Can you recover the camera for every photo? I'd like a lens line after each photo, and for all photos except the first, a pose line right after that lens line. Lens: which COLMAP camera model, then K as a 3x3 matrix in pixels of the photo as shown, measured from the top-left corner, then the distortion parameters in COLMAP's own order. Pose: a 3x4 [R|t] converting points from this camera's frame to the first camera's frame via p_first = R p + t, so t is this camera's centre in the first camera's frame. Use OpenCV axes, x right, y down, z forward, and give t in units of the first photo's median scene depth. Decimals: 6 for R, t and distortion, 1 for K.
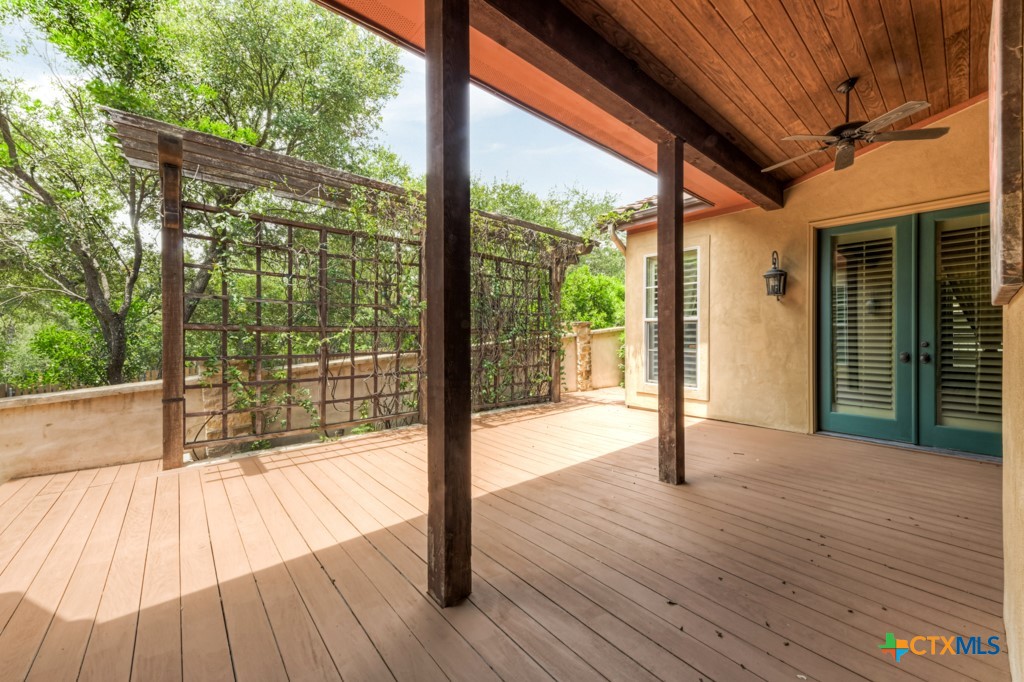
lens RADIAL K [[389.7, 0, 513.2], [0, 389.7, 336.6], [0, 0, 1]] dist [0.000802, 0.000064]
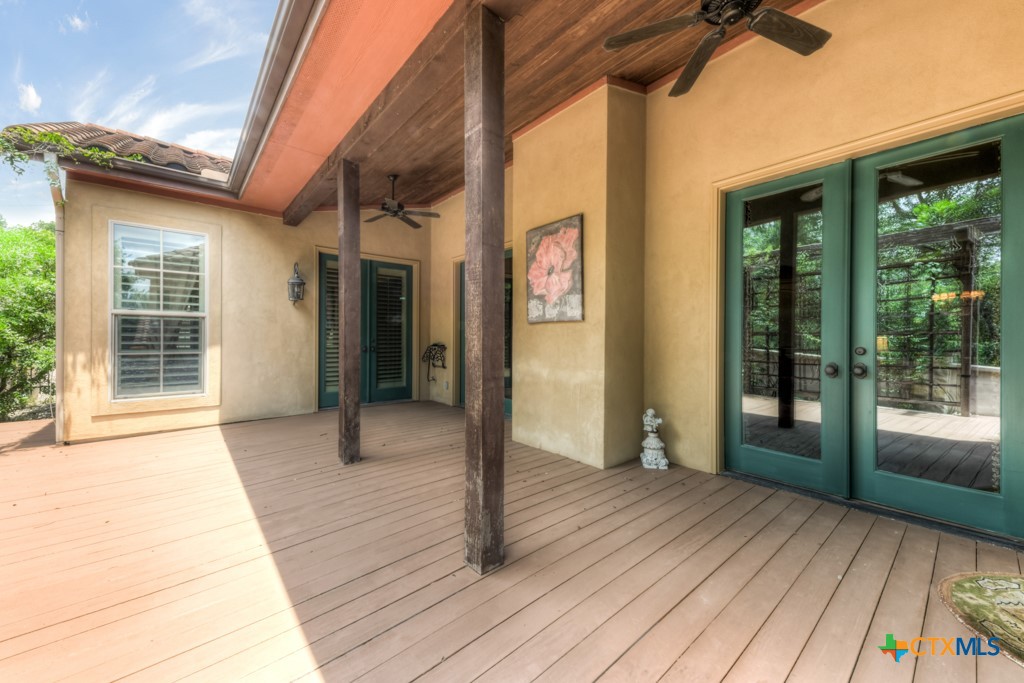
lens RADIAL K [[389.7, 0, 513.2], [0, 389.7, 337.1], [0, 0, 1]] dist [0.000802, 0.000064]
pose [[0.004995, -0.002923, 0.999983, -0.471807], [-0.001587, 0.999994, 0.002931, -0.000359], [-0.999986, -0.001602, 0.004990, 0.335916]]
